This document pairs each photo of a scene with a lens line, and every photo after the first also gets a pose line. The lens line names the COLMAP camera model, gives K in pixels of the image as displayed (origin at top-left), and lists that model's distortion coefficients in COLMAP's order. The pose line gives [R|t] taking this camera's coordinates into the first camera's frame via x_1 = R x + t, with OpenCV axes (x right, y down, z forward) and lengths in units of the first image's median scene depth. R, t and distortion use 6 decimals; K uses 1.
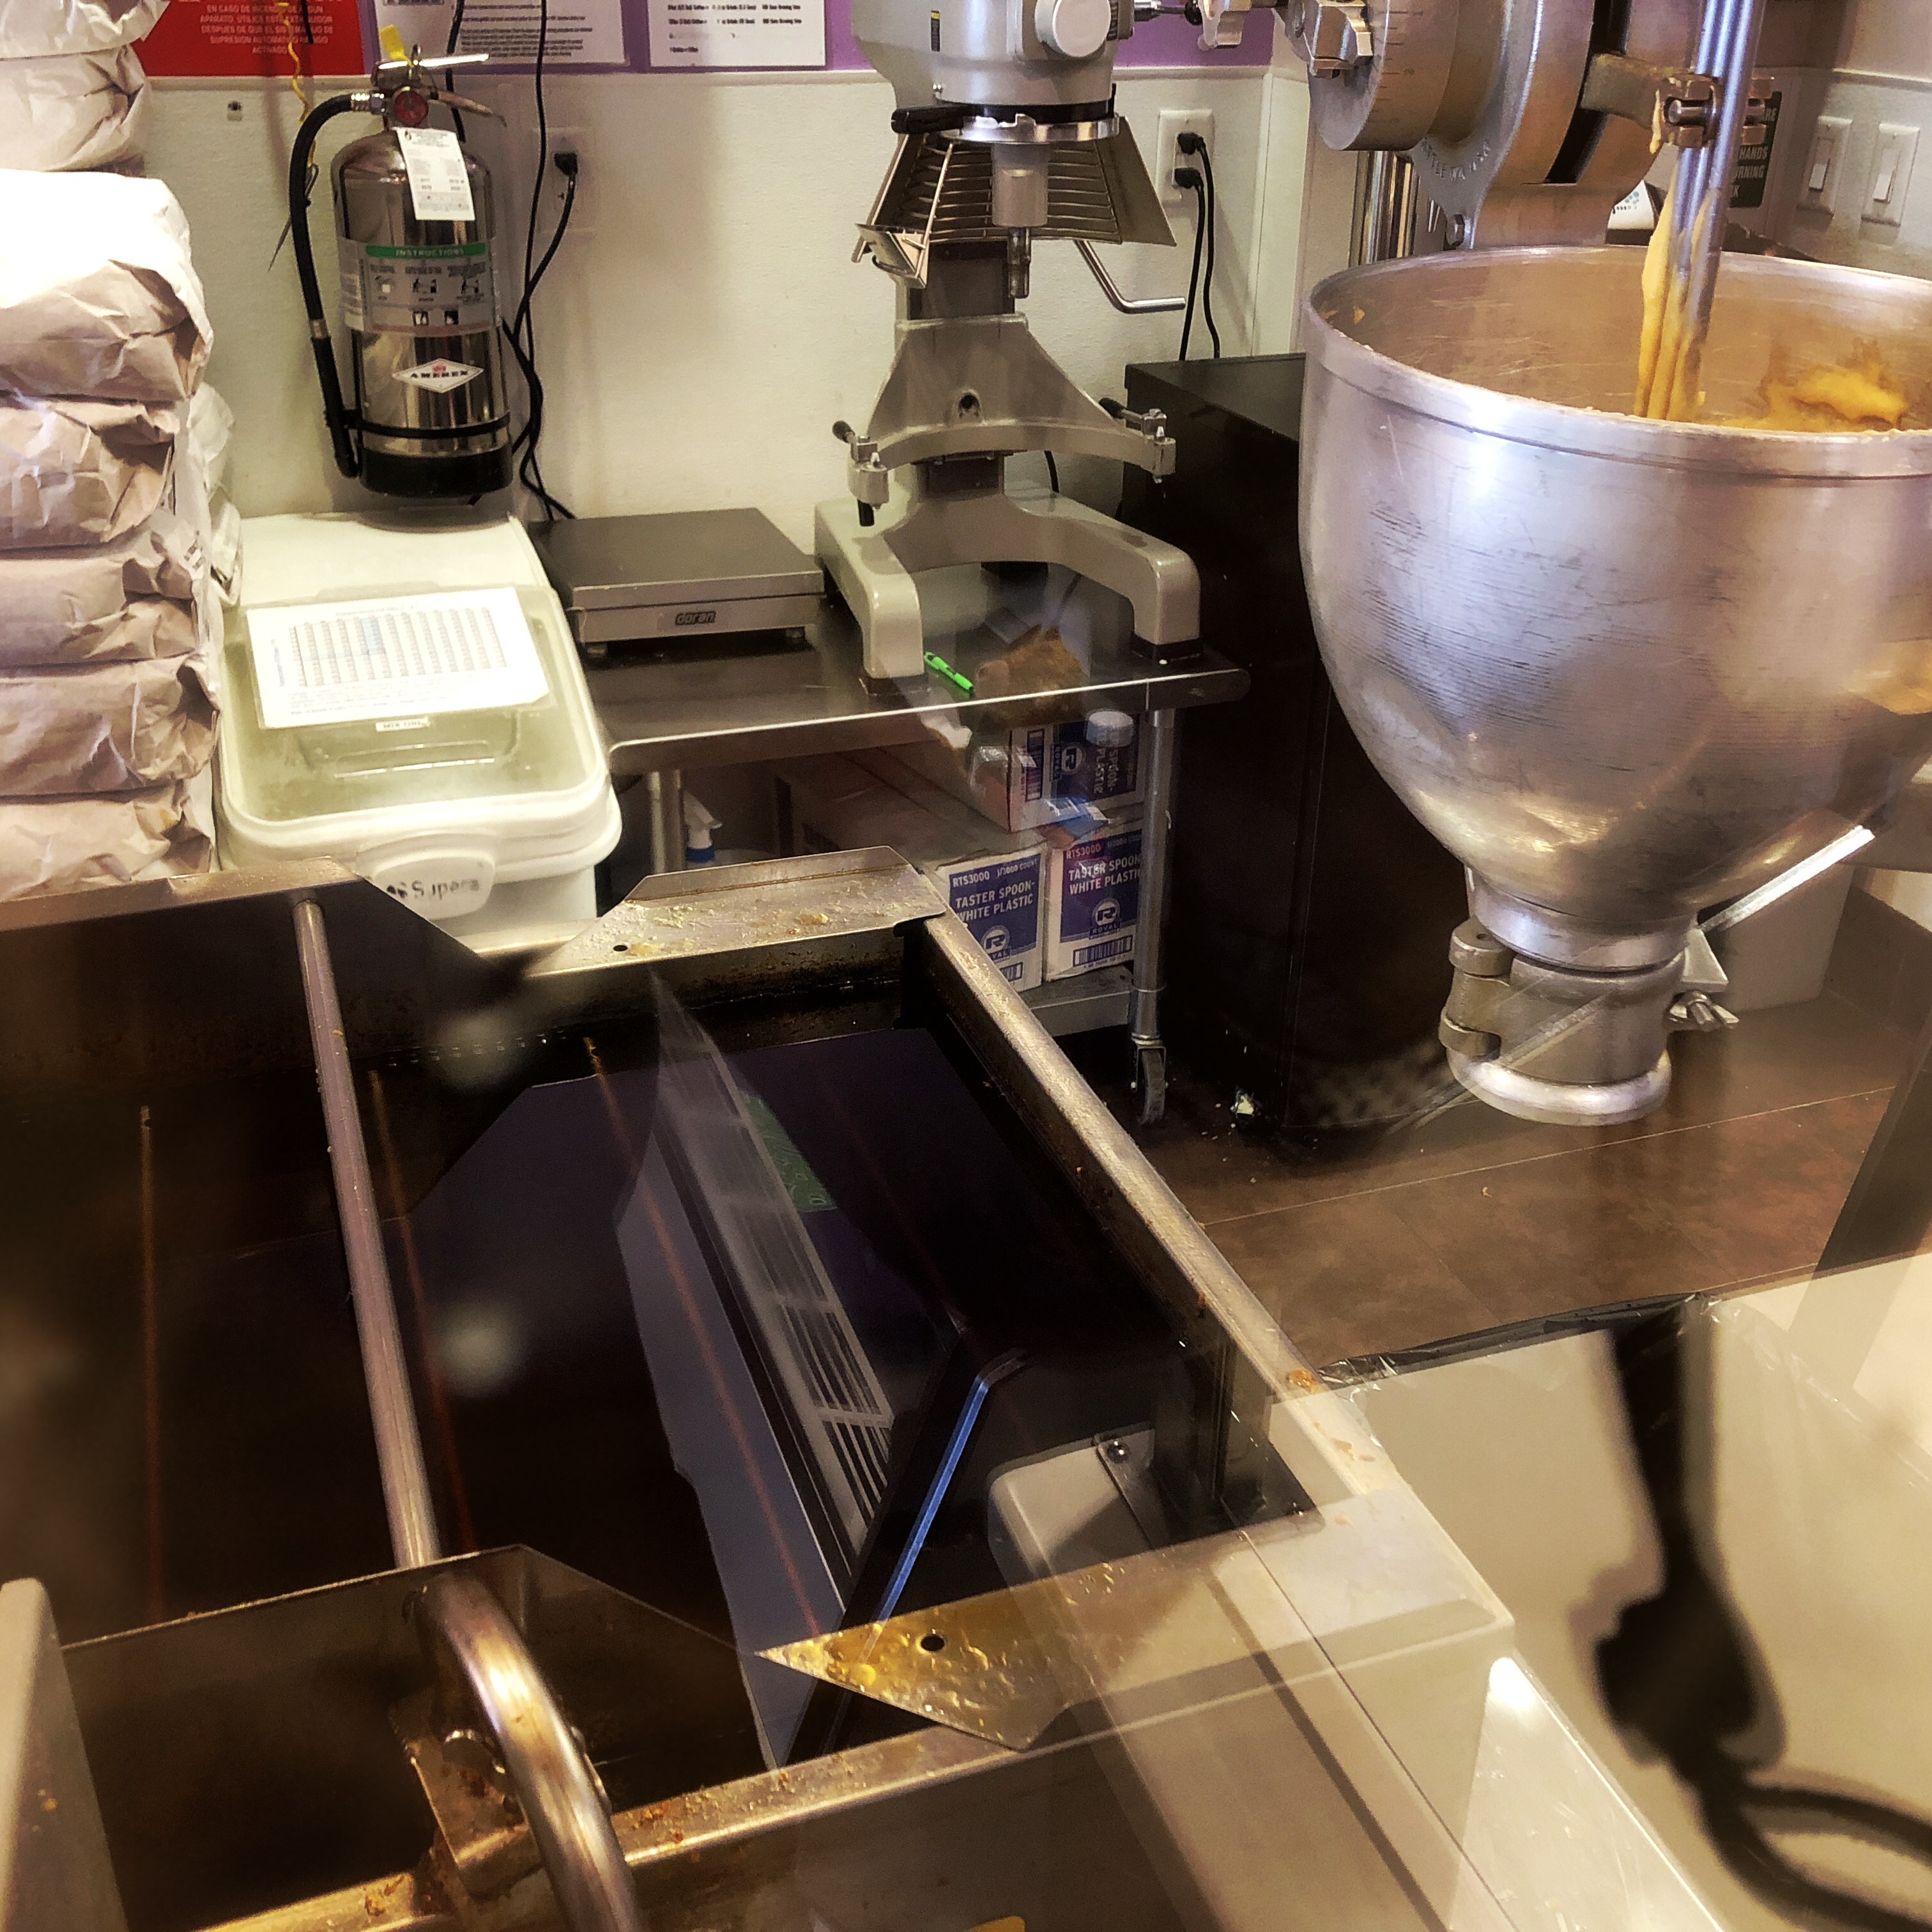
lens RADIAL K [[2086.5, 0, 966.0], [0, 2086.5, 966.0], [0, 0, 1]] dist [0.015214, 0.002413]
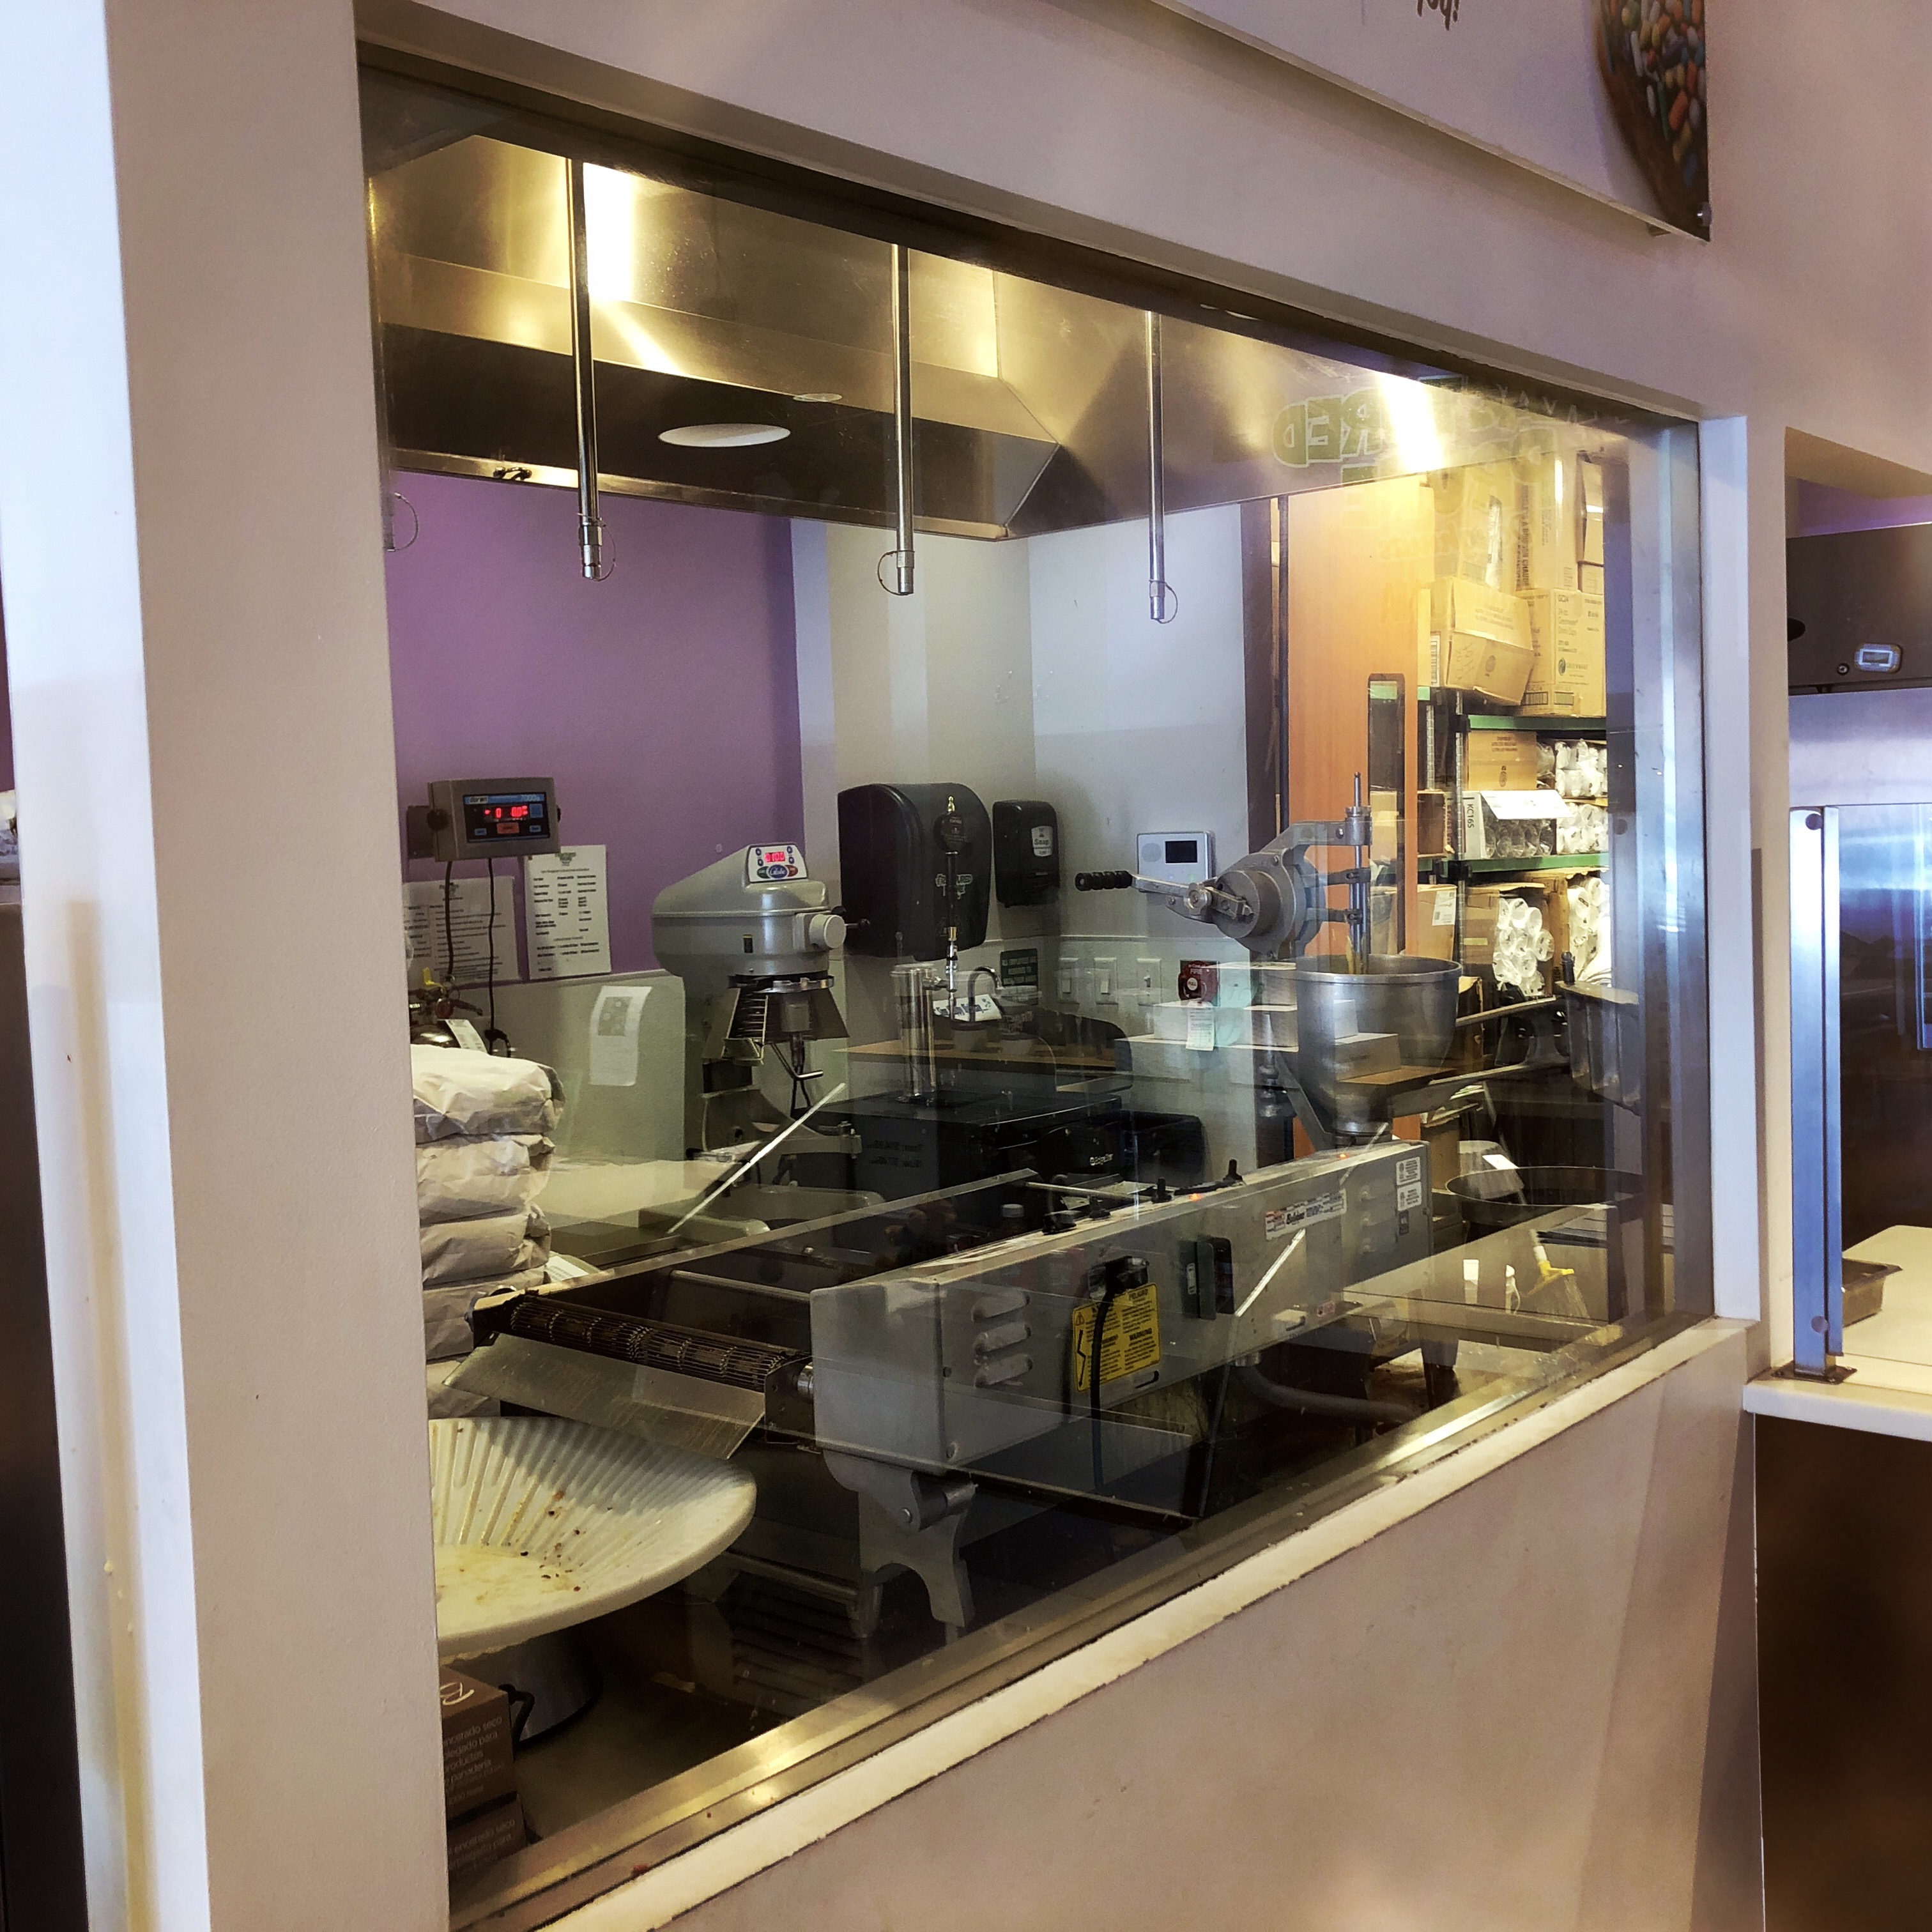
lens RADIAL K [[2086.5, 0, 966.0], [0, 2086.5, 966.0], [0, 0, 1]] dist [0.015214, 0.002413]
pose [[0.869839, -0.081467, 0.486563, -0.788791], [0.271543, 0.902487, -0.334337, 0.288103], [-0.411880, 0.422942, 0.807140, -0.669526]]
